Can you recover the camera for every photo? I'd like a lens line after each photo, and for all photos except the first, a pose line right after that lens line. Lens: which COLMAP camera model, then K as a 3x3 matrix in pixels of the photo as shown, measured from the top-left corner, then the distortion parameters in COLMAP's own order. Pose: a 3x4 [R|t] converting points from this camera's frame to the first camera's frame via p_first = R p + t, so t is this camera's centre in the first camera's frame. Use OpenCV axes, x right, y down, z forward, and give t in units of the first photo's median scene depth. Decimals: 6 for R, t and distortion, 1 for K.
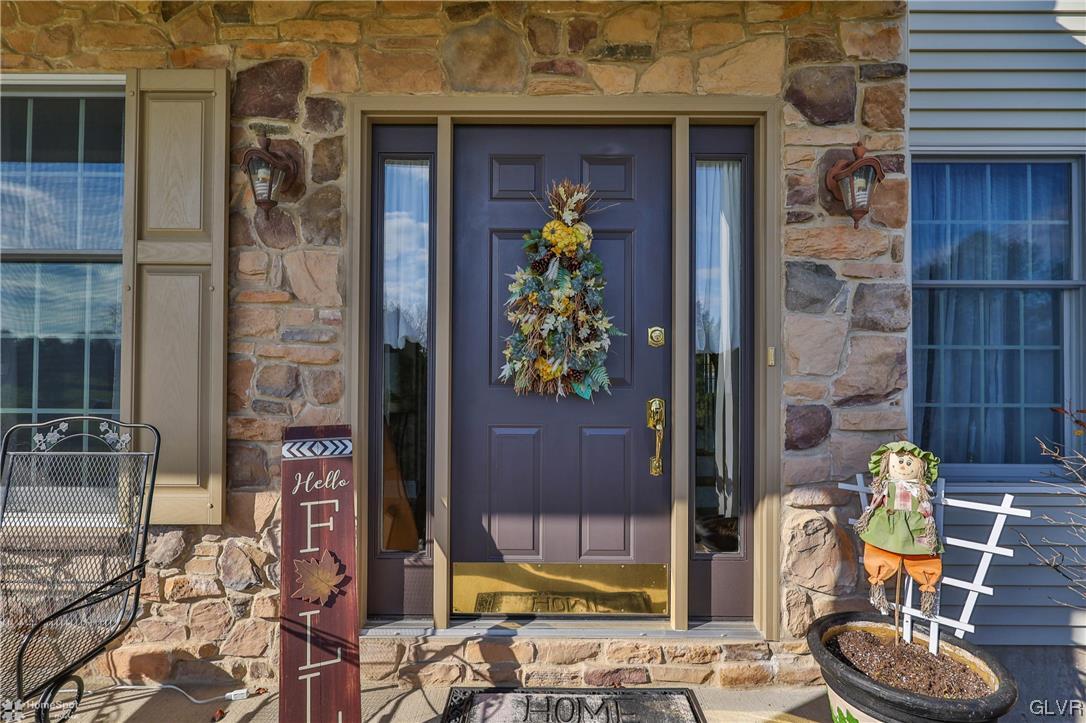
lens RADIAL K [[539.0, 0, 543.0], [0, 539.0, 361.5], [0, 0, 1]] dist [0.001958, 0.000072]
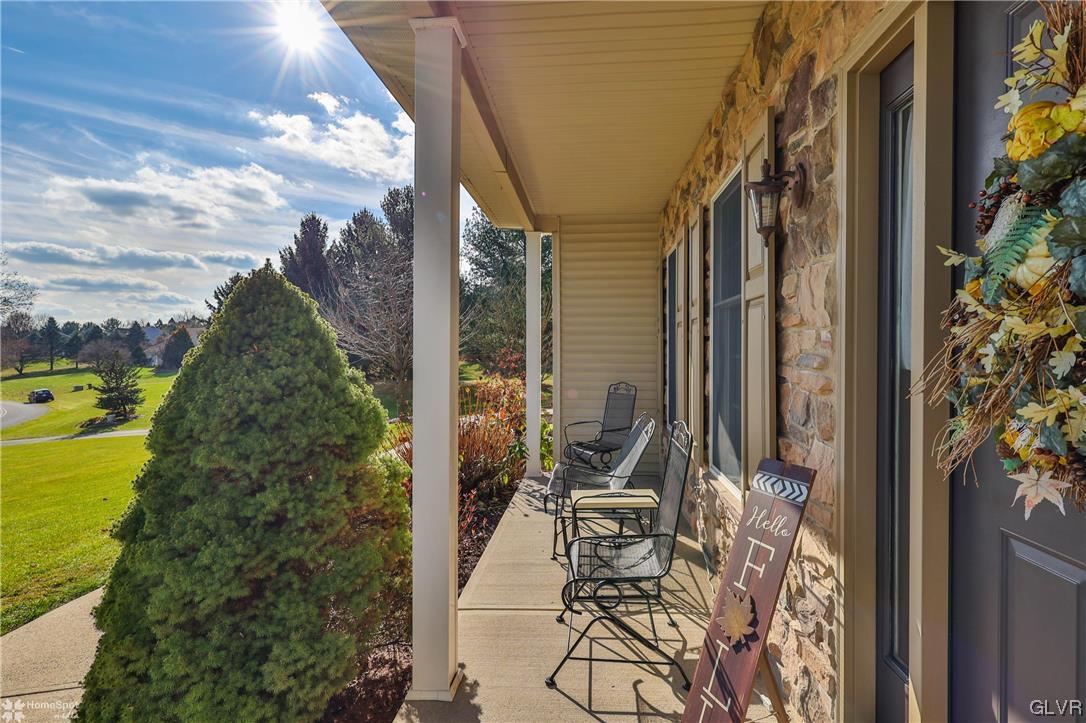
lens RADIAL K [[539.0, 0, 543.0], [0, 539.0, 361.5], [0, 0, 1]] dist [0.001958, 0.000072]
pose [[-0.082301, 0.007445, -0.996580, 0.525934], [0.011615, 0.999911, 0.006511, -0.062404], [0.996540, -0.011039, -0.082380, 0.677655]]
